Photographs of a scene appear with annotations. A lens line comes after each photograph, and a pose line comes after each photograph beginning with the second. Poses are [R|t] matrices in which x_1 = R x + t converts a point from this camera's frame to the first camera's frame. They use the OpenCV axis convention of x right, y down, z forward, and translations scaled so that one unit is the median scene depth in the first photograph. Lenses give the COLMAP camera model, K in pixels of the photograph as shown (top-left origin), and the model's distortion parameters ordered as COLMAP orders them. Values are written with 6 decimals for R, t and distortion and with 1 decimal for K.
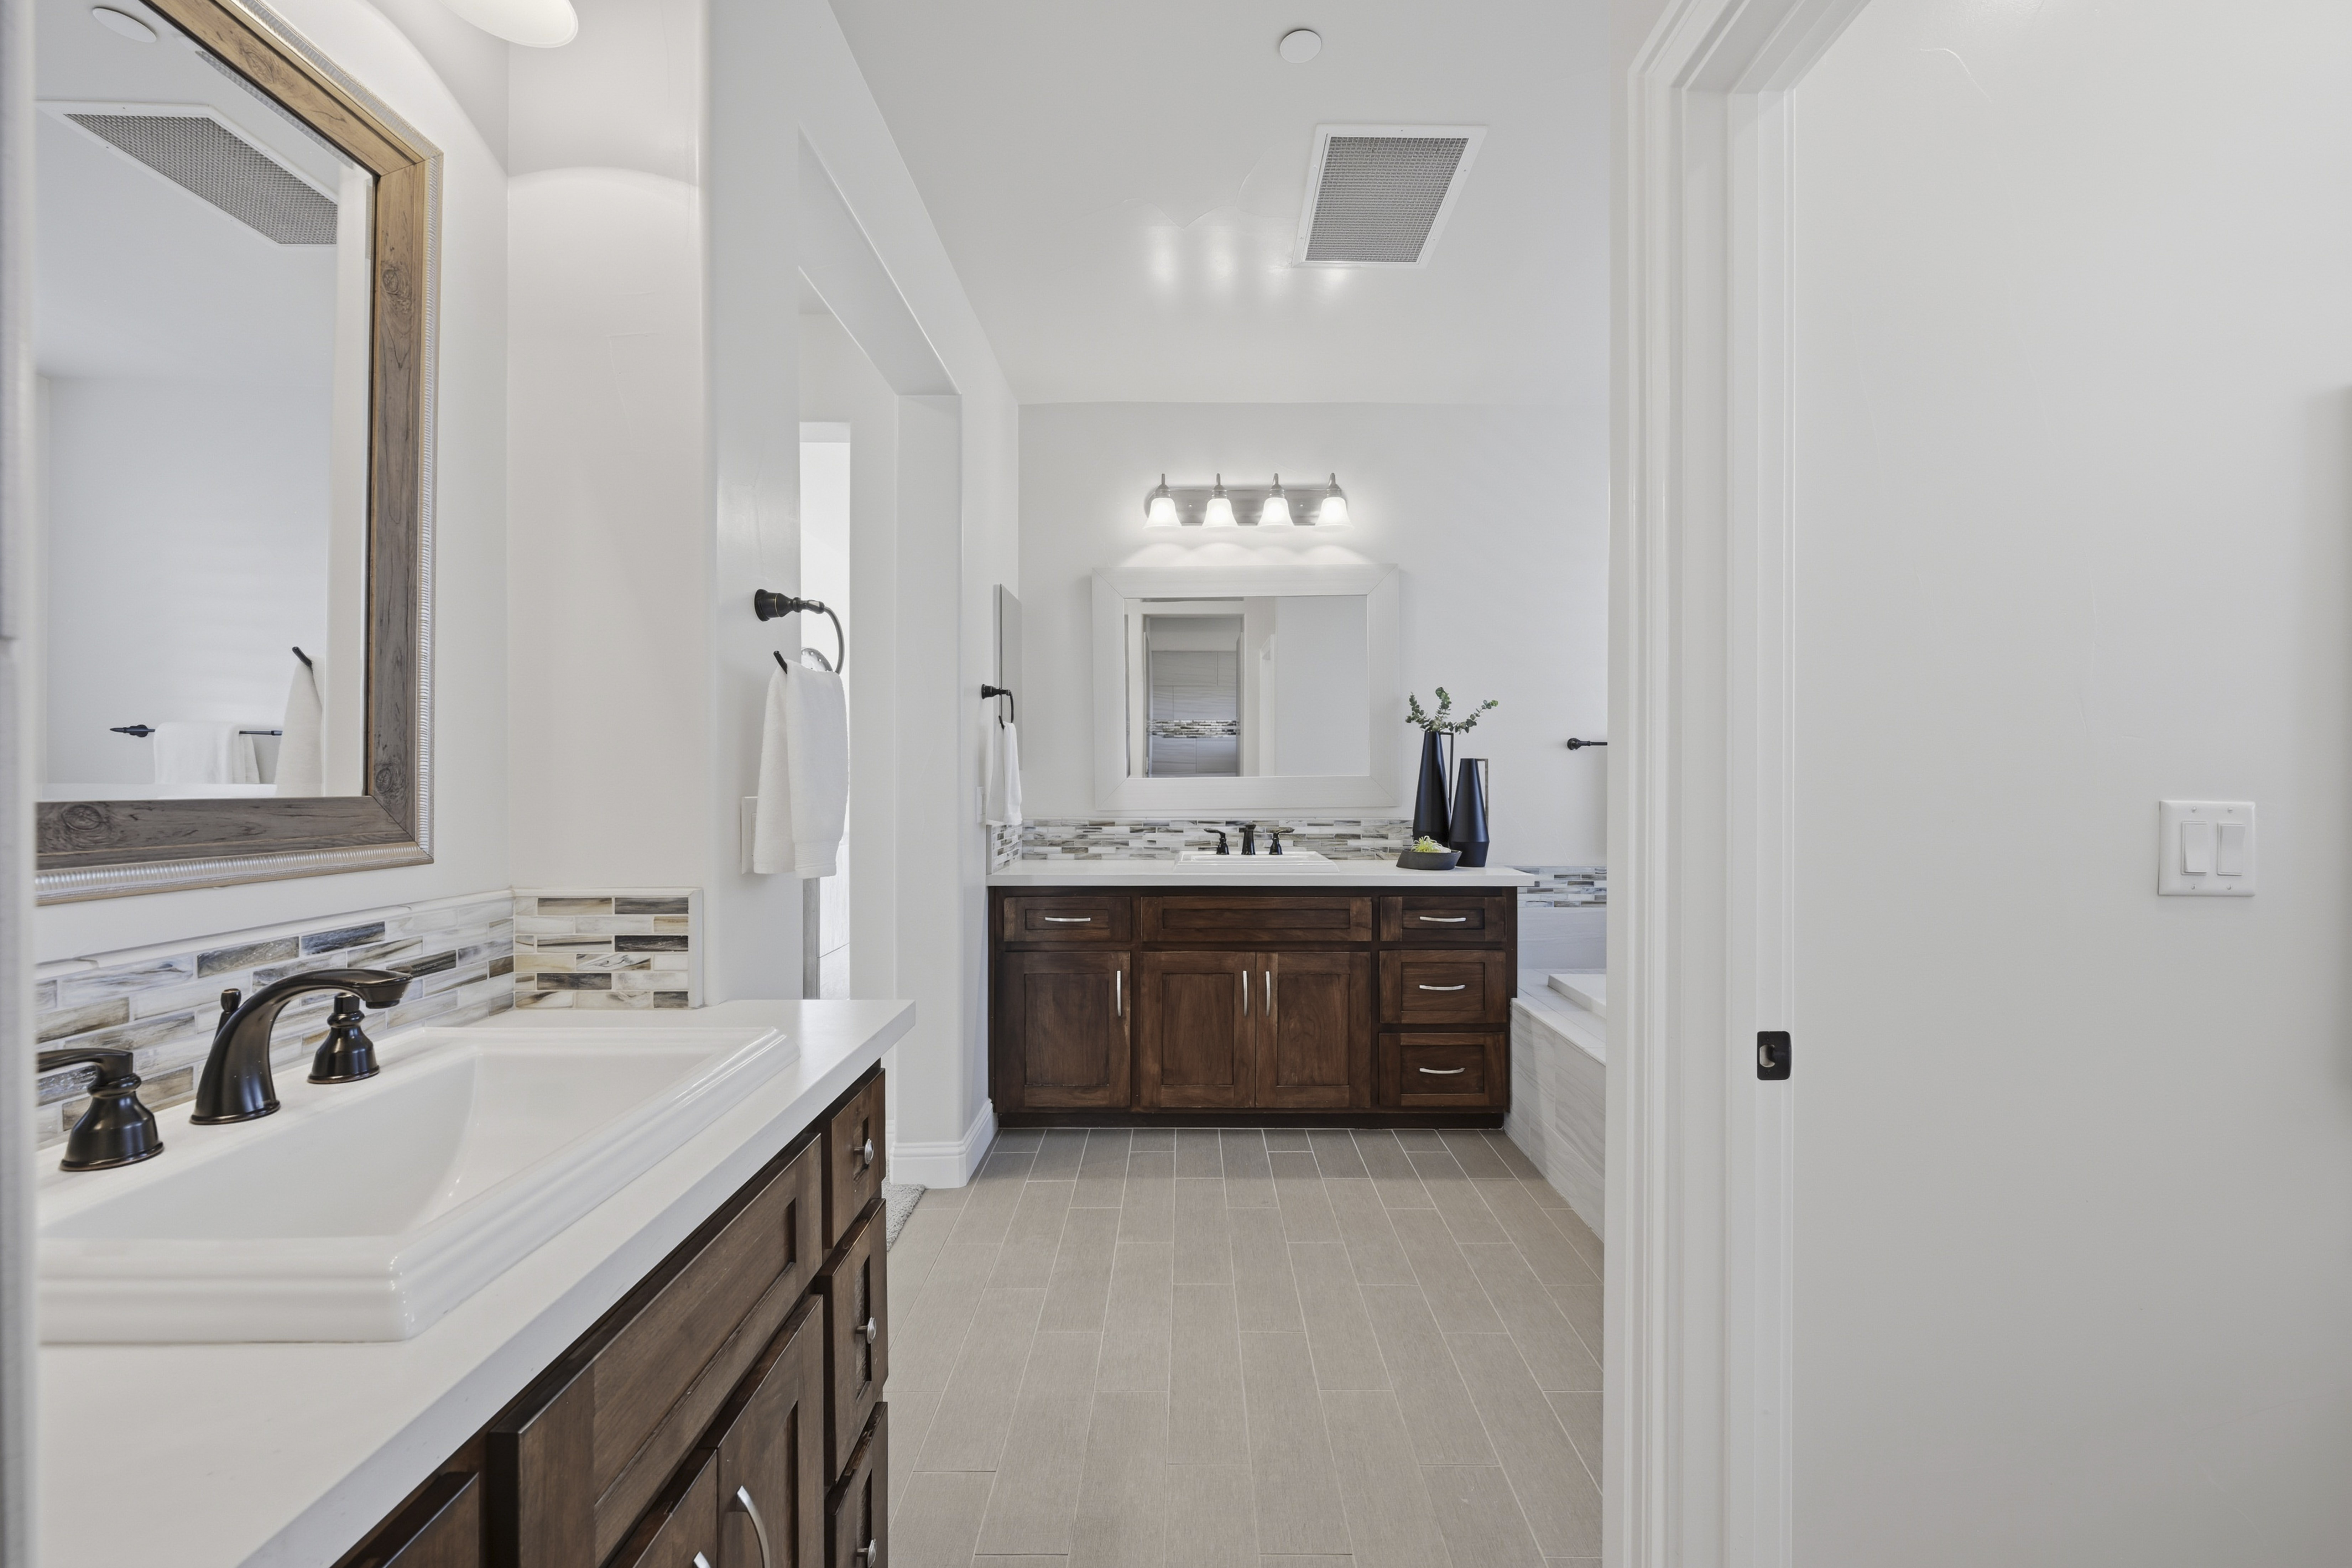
lens RADIAL K [[910.0, 0, 1186.7], [0, 910.0, 778.1], [0, 0, 1]] dist [0.000076, 0.000122]
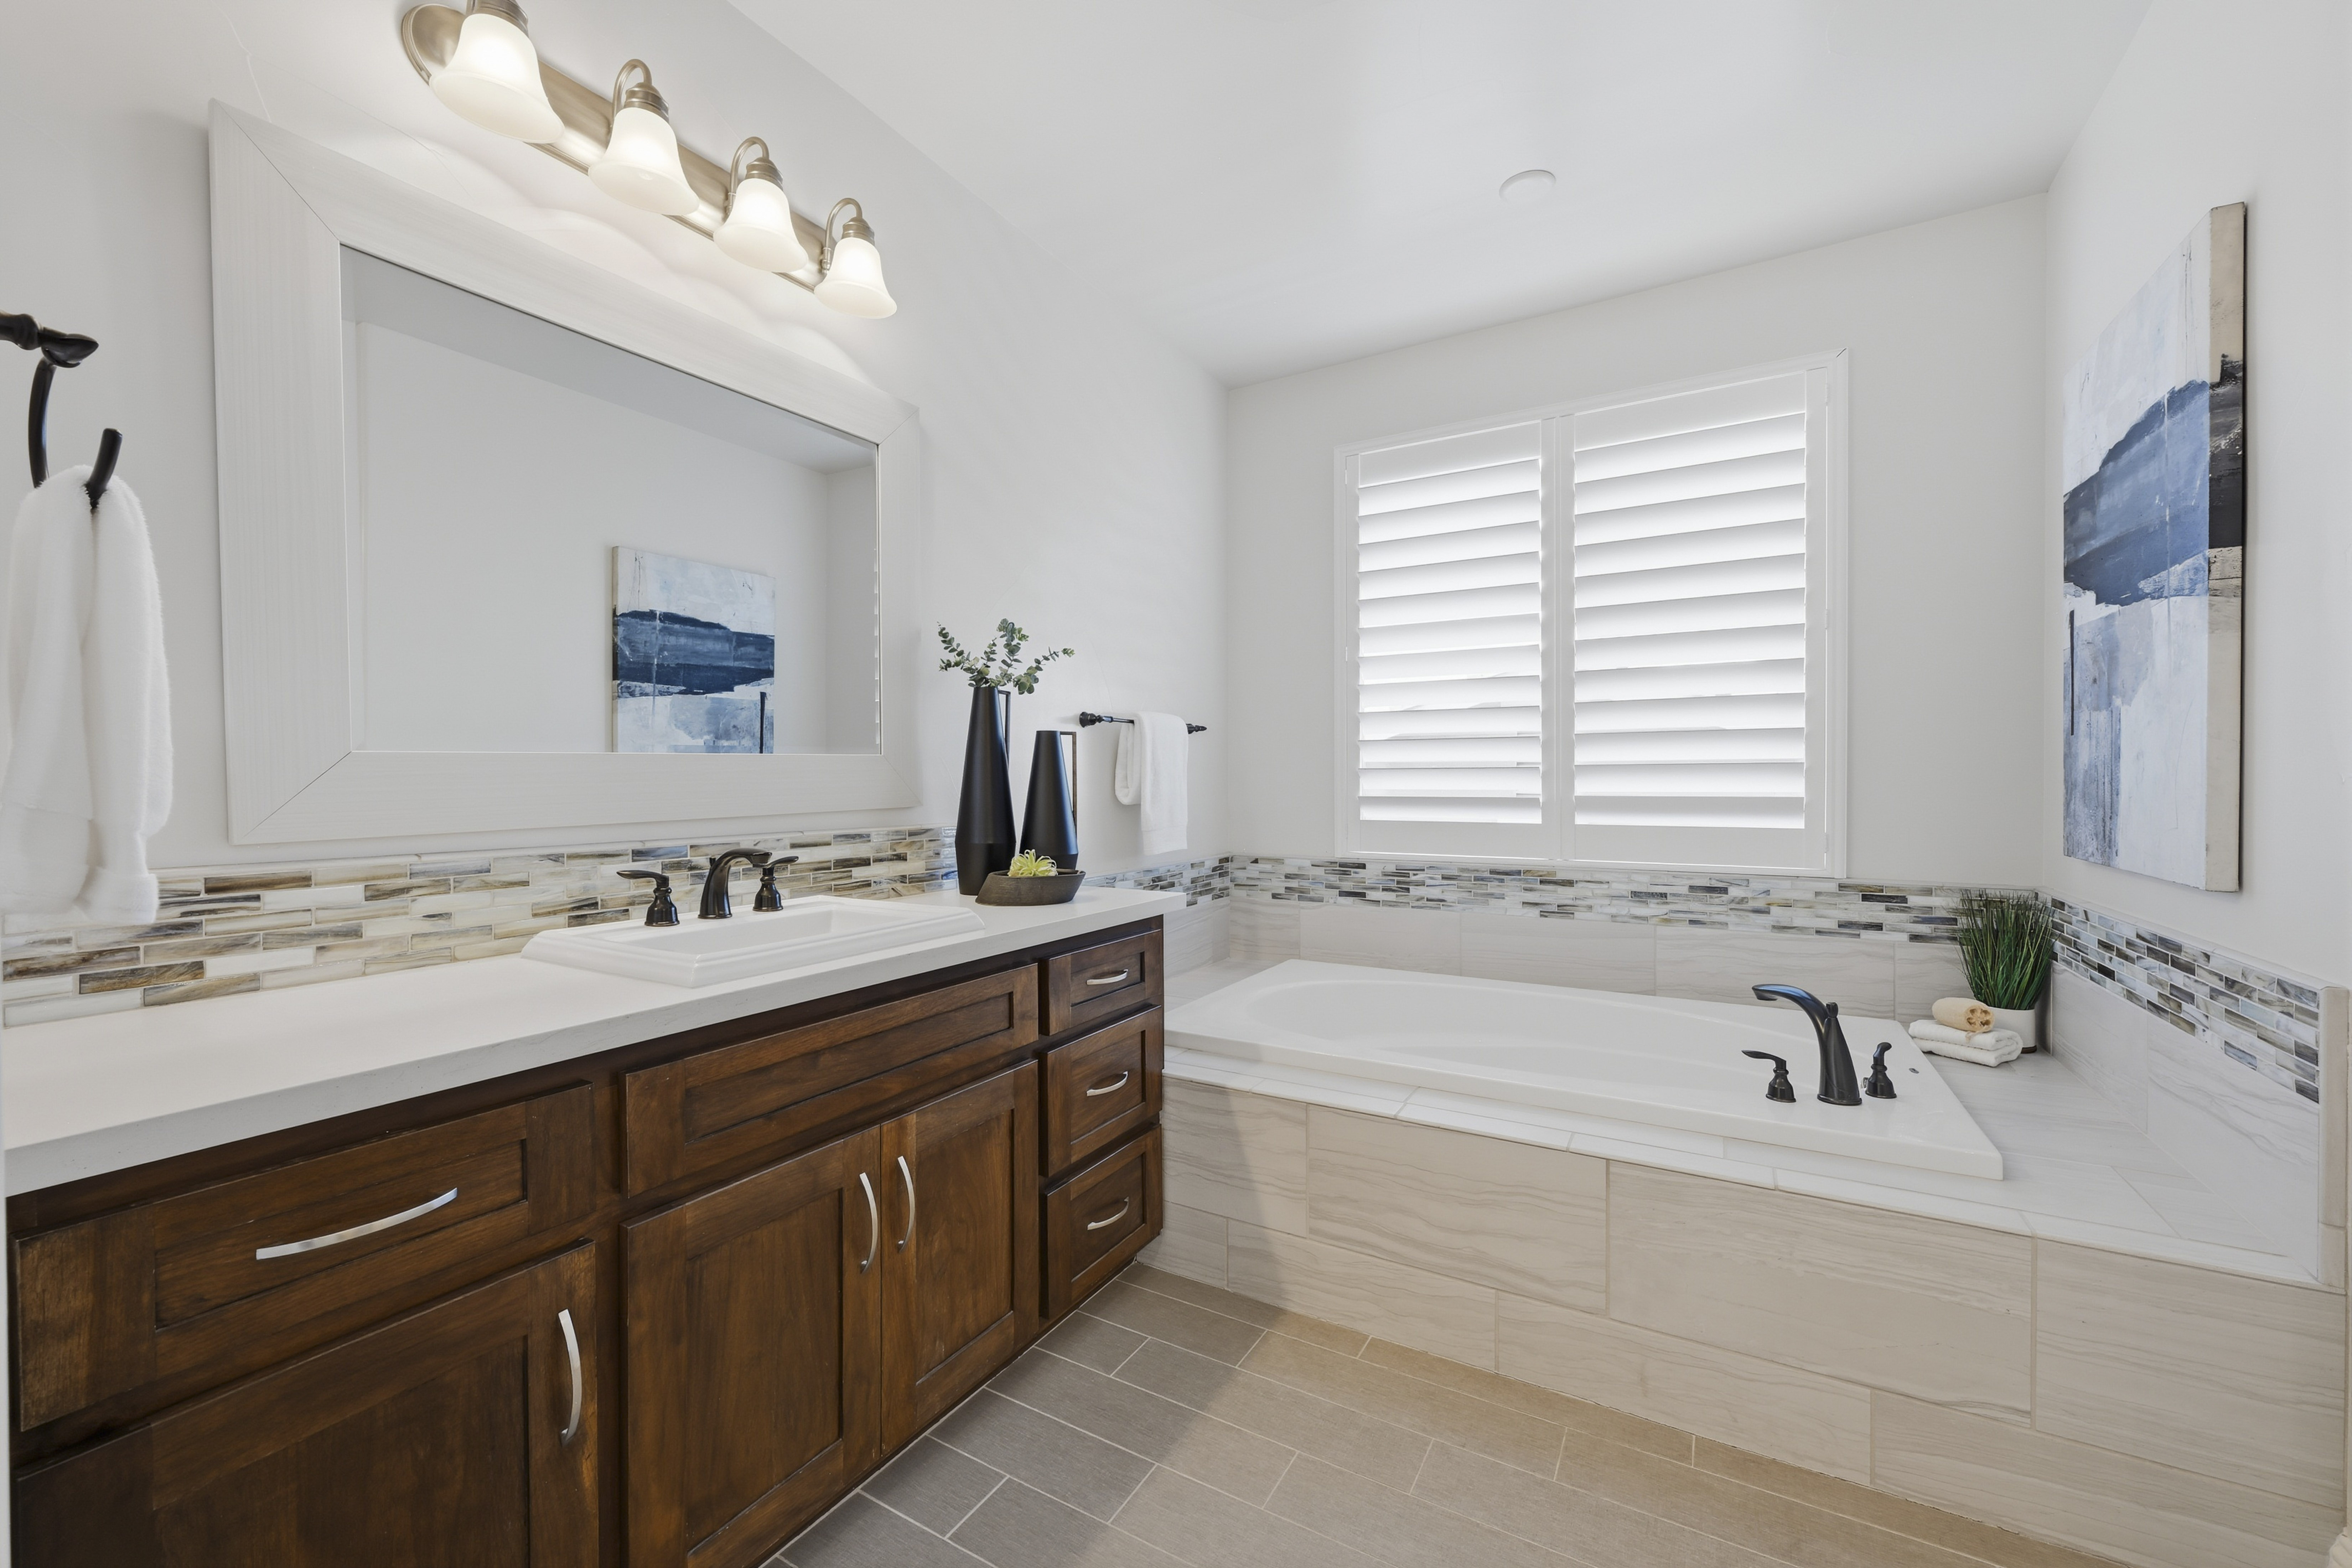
lens RADIAL K [[925.8, 0, 1182.9], [0, 925.8, 786.2], [0, 0, 1]] dist [0.002142, 0.000188]
pose [[0.509153, -0.009819, 0.860620, -0.225482], [0.005286, 0.999952, 0.008282, 0.013898], [-0.860660, 0.000333, 0.509181, 0.562088]]
